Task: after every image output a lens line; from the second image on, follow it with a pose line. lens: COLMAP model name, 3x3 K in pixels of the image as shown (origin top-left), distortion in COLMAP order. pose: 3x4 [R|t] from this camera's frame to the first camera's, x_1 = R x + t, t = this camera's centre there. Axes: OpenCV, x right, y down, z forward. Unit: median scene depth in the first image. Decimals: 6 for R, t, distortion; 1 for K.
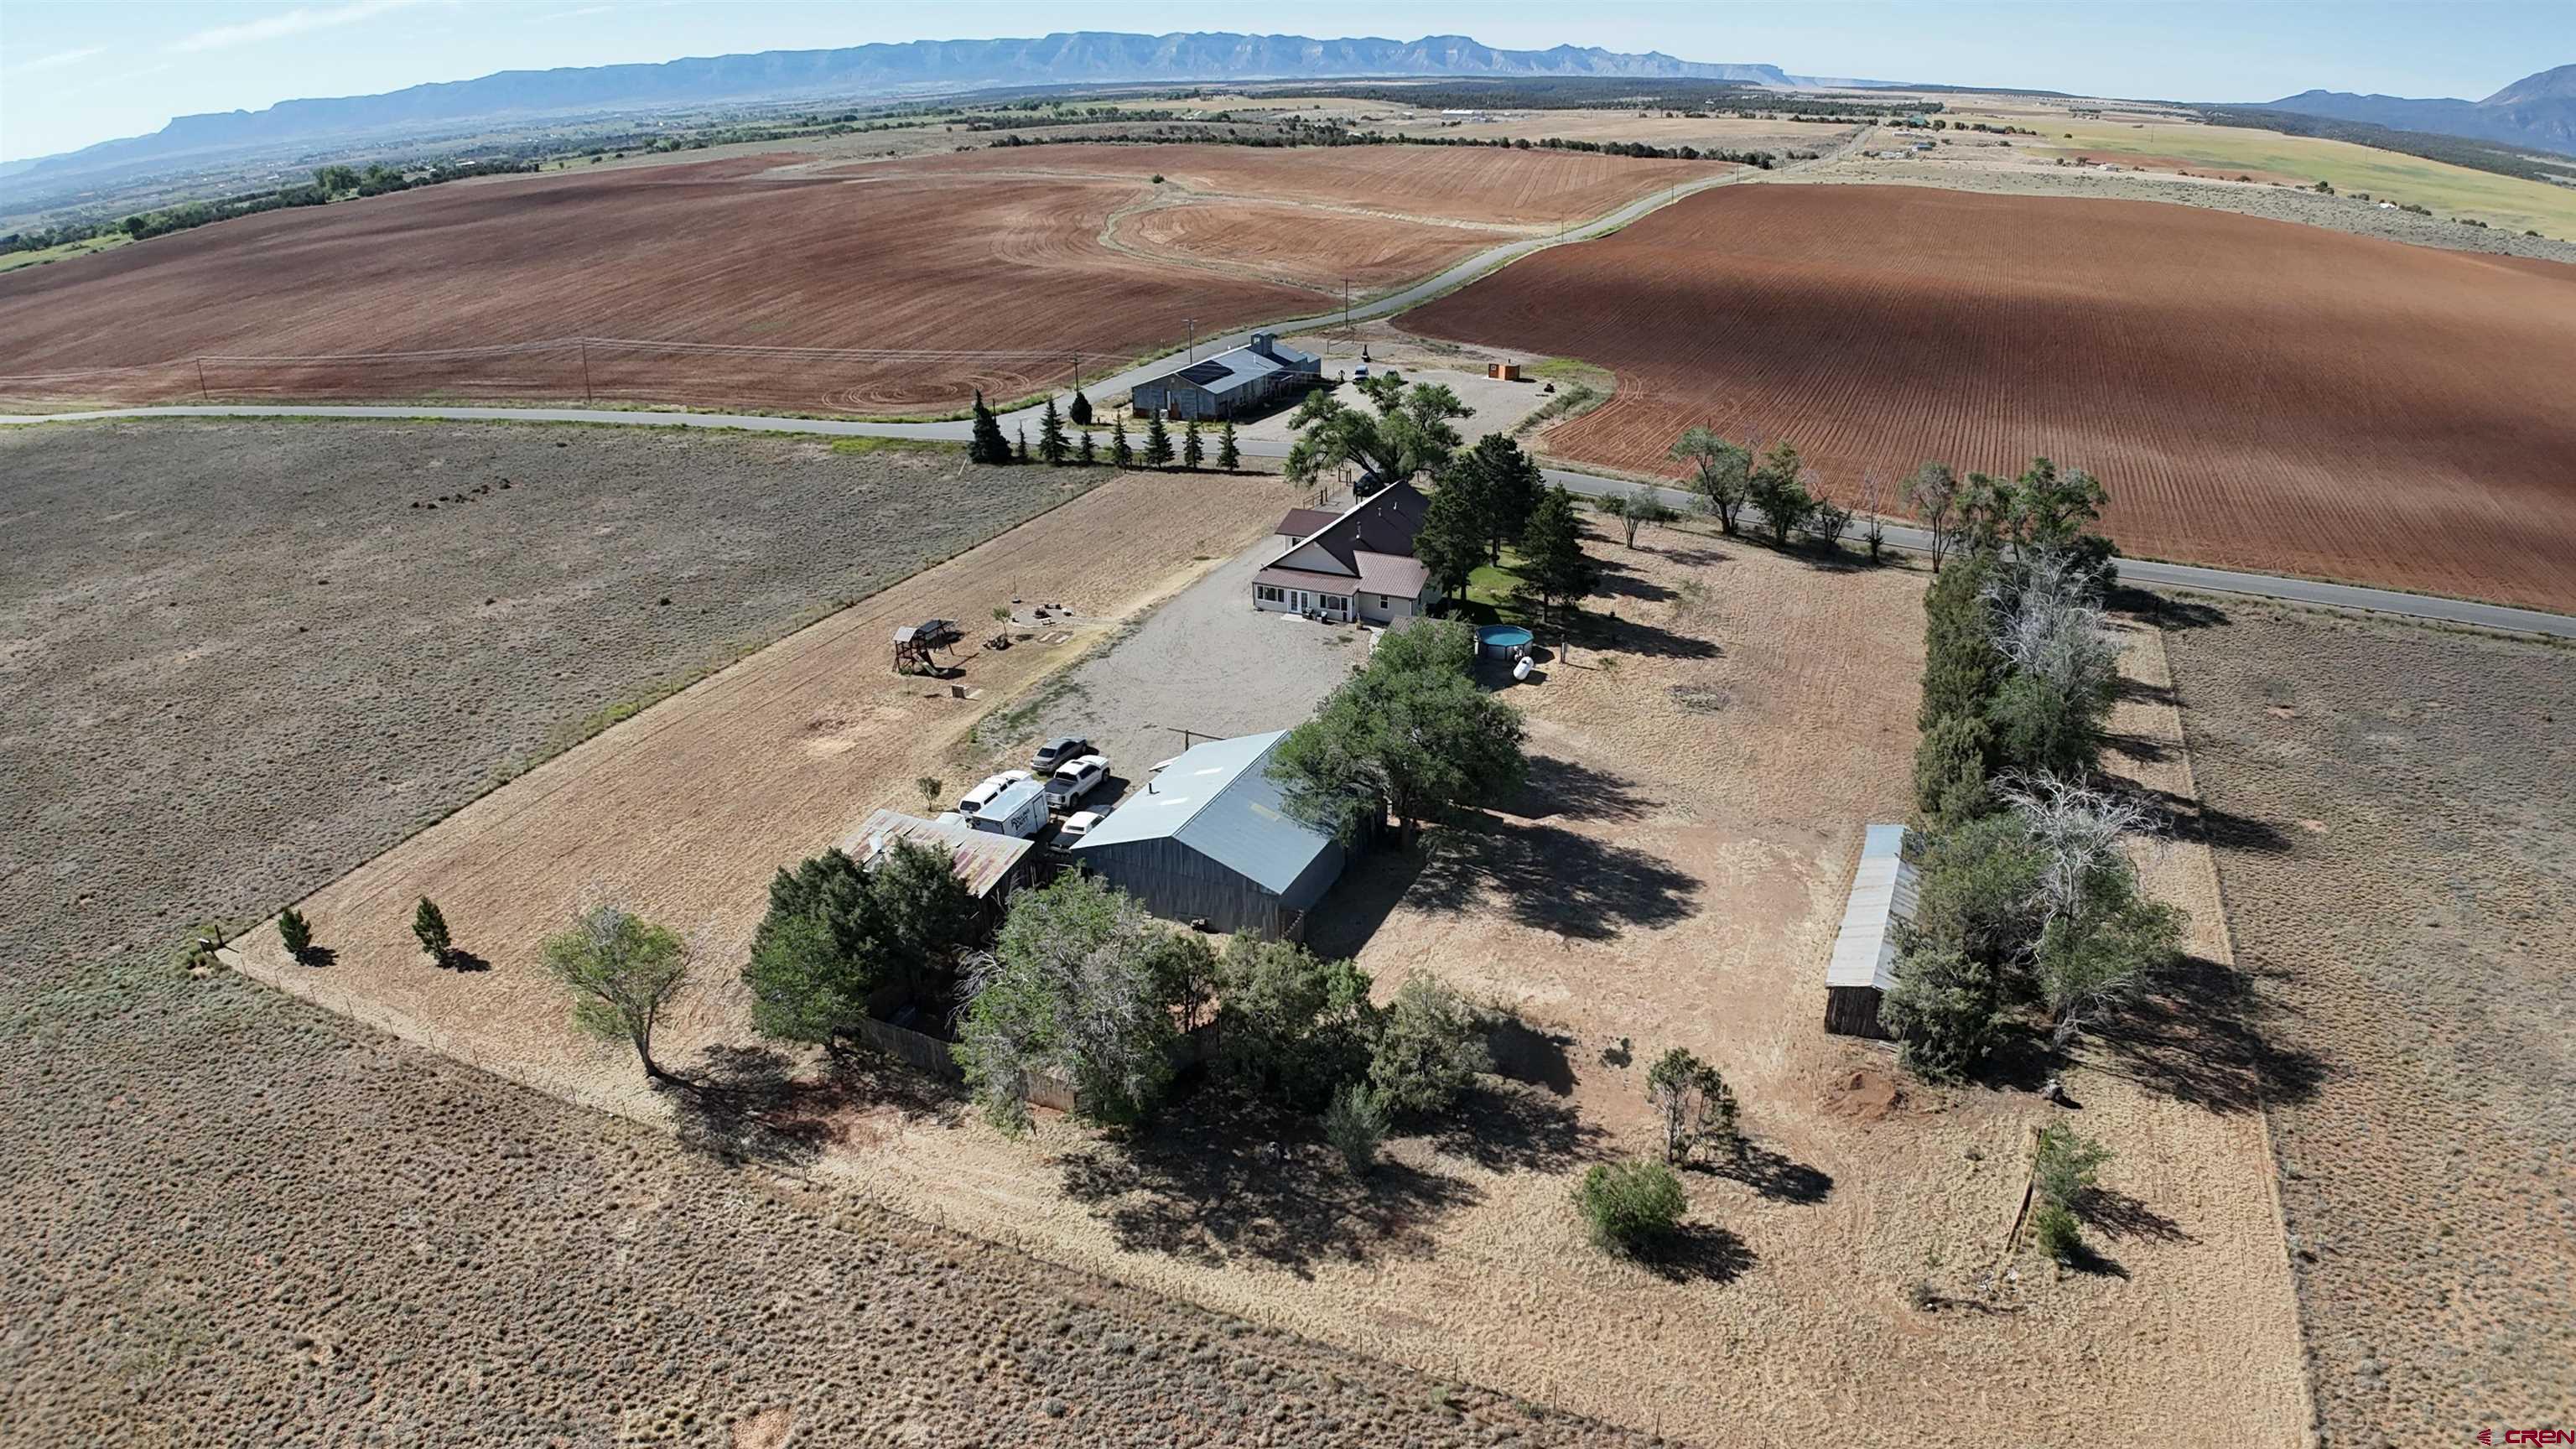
lens RADIAL K [[1579.3, 0, 1288.0], [0, 1579.3, 724.5], [0, 0, 1]] dist [-0.187474, 0.025319]
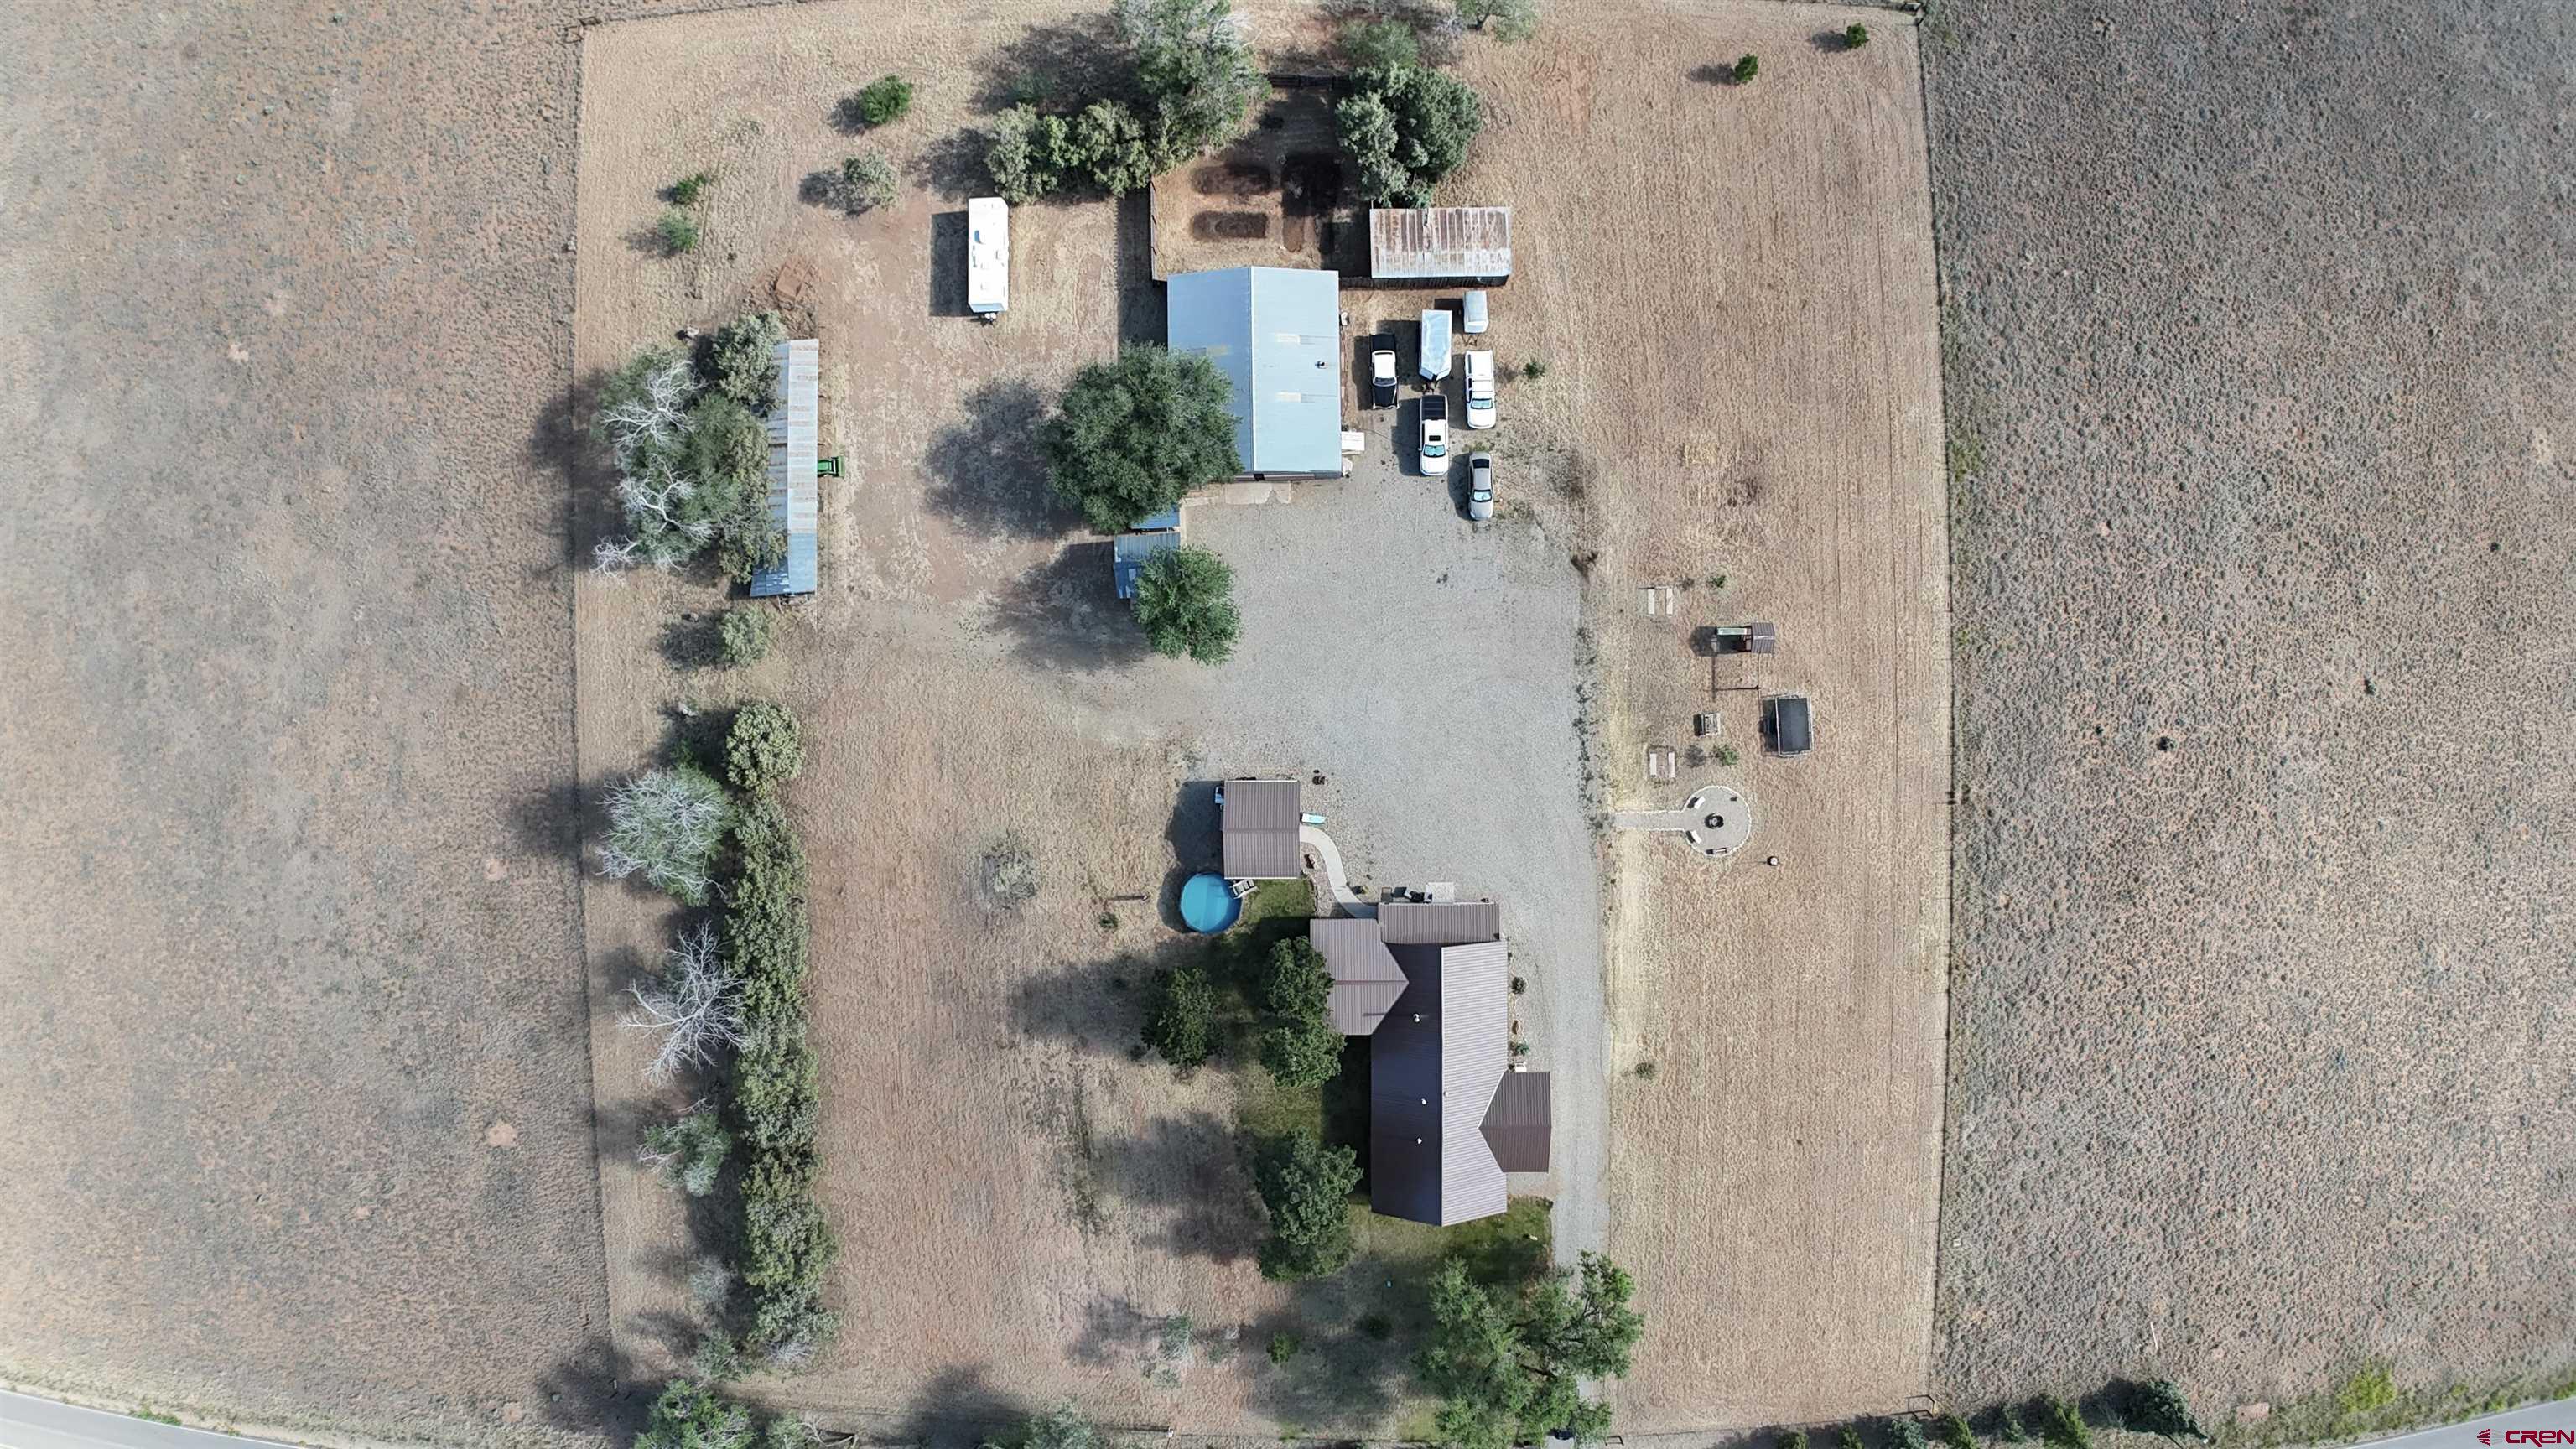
lens RADIAL K [[1579.3, 0, 1288.0], [0, 1579.3, 724.5], [0, 0, 1]] dist [-0.187474, 0.025319]
pose [[-0.905975, 0.421928, 0.034431, 0.009318], [-0.136759, -0.368682, 0.919440, -0.711107], [0.400632, 0.828282, 0.391719, 0.425501]]
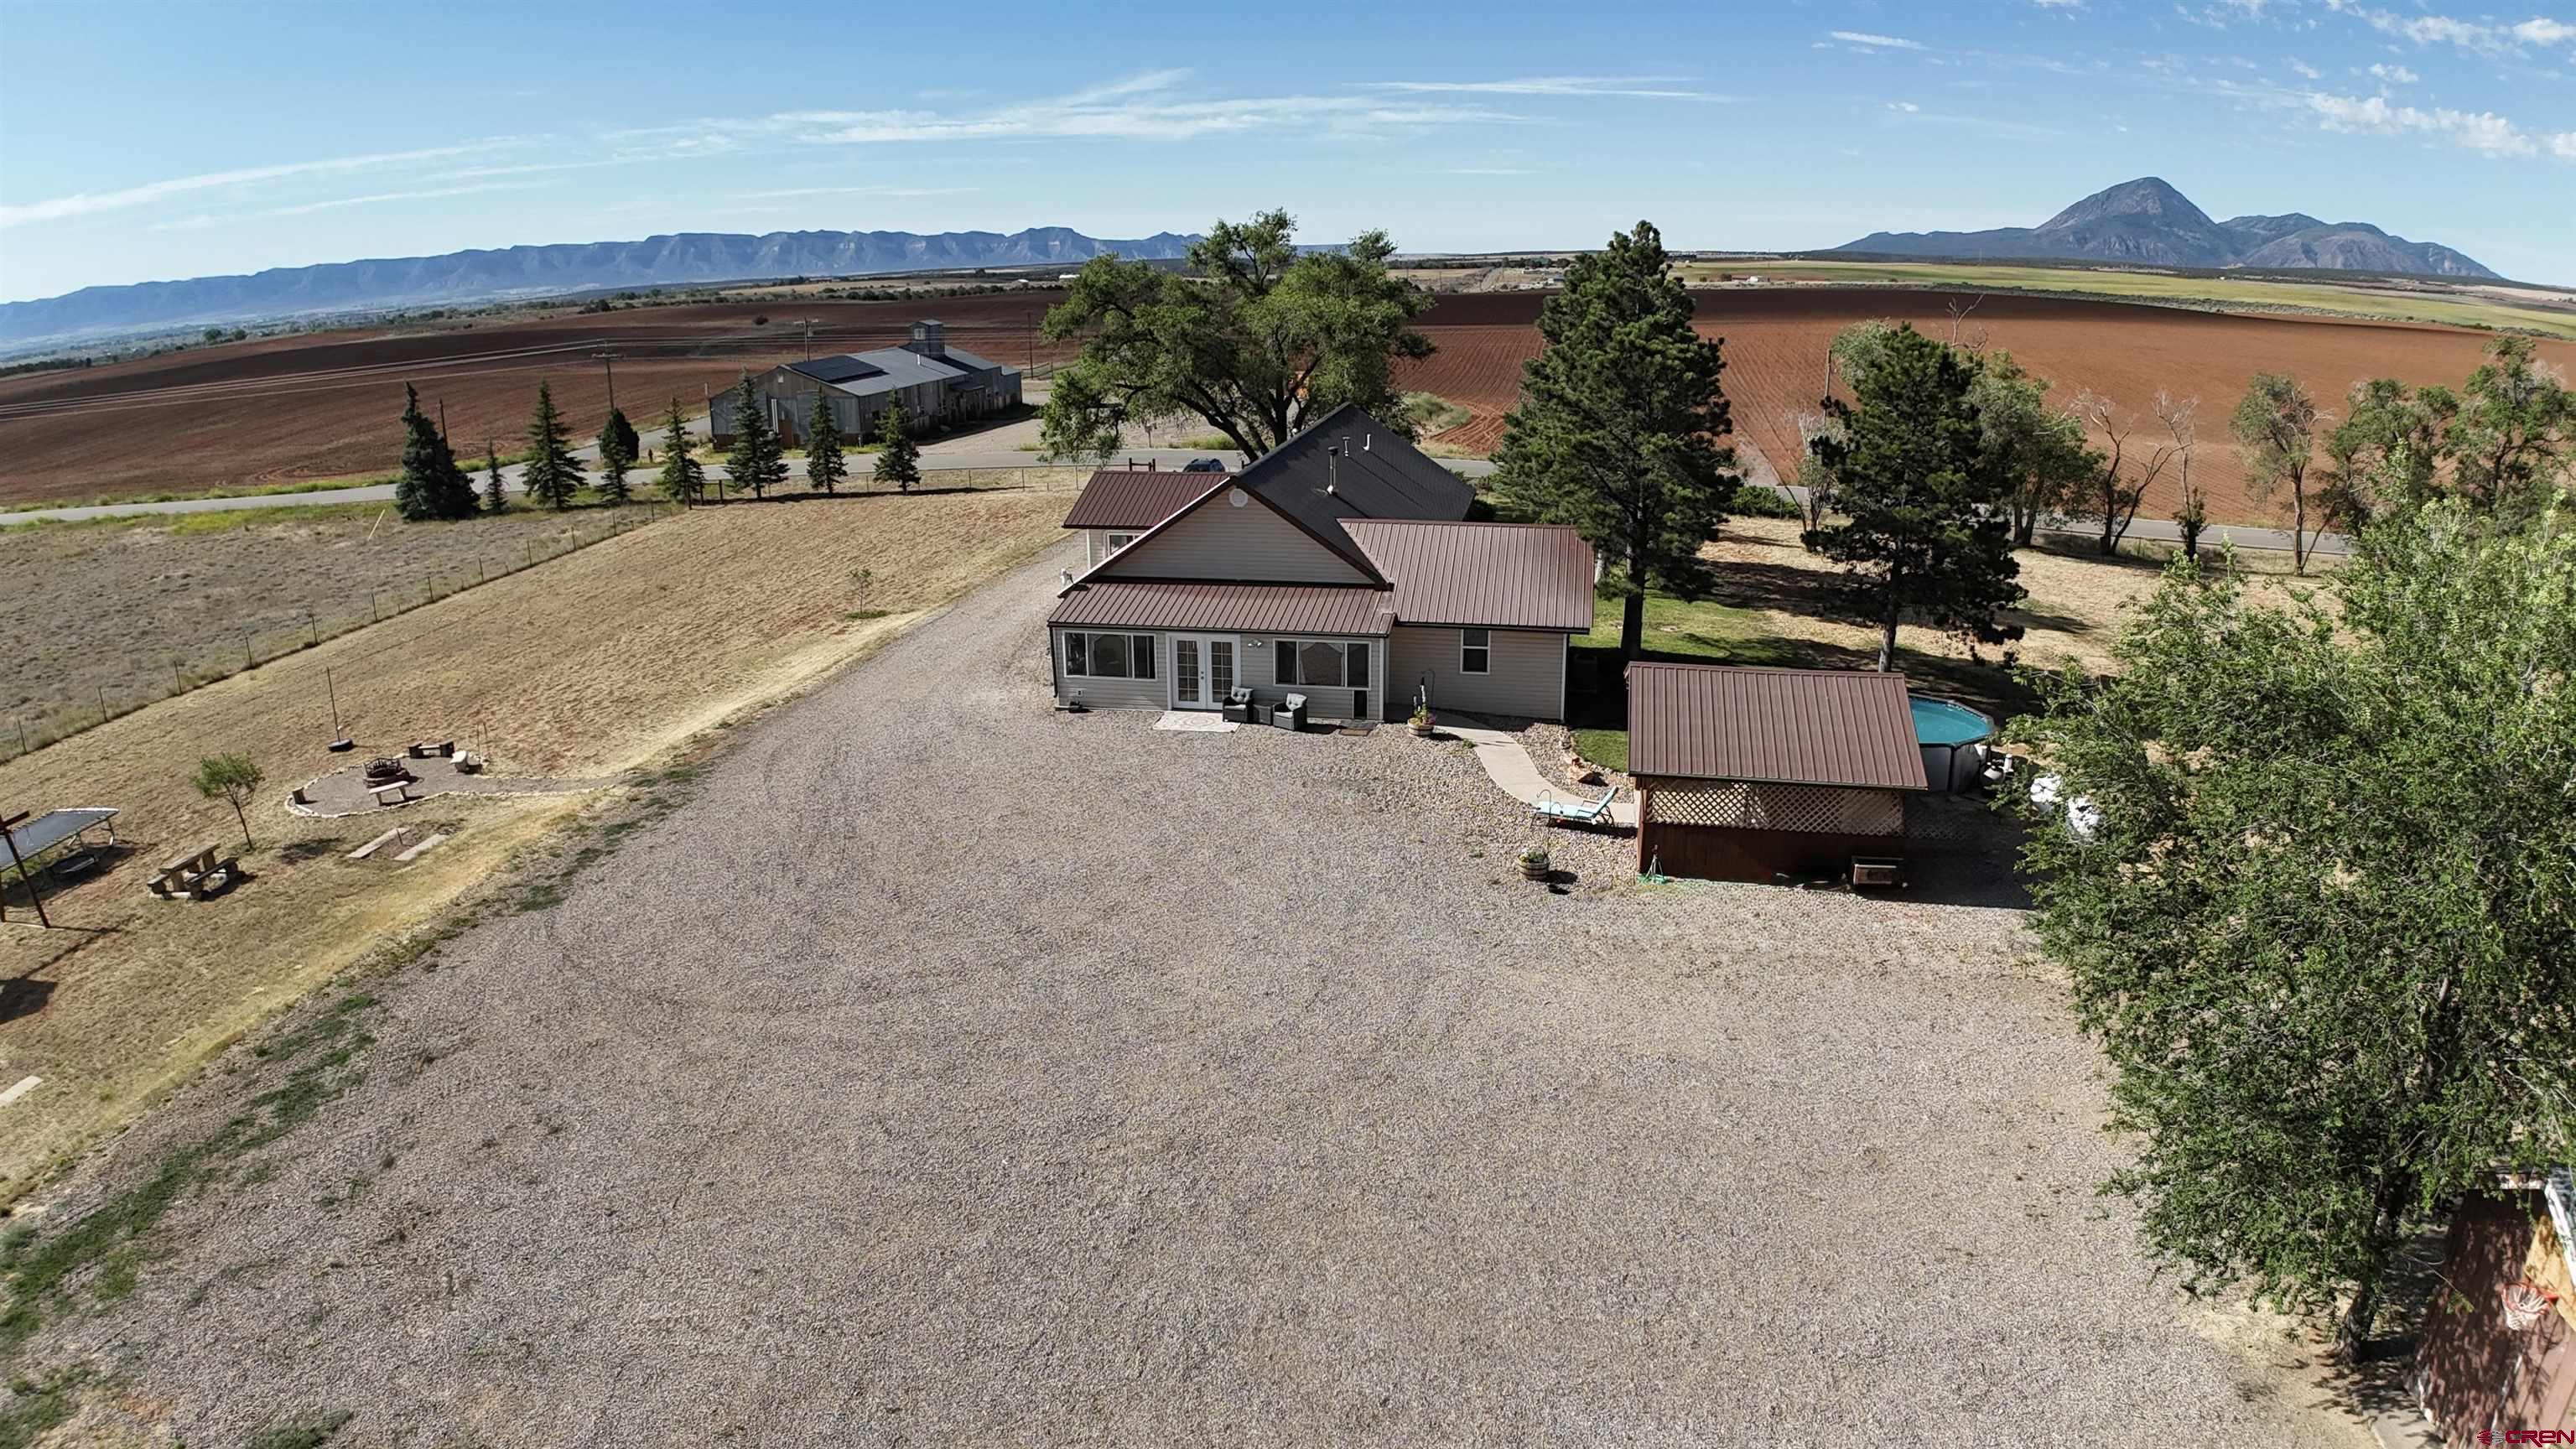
lens RADIAL K [[1579.3, 0, 1288.0], [0, 1579.3, 724.5], [0, 0, 1]] dist [-0.187474, 0.025319]
pose [[0.970703, -0.068841, 0.230210, -0.041370], [0.094949, 0.990001, -0.104316, -0.027272], [-0.220727, 0.123118, 0.967534, 0.571449]]
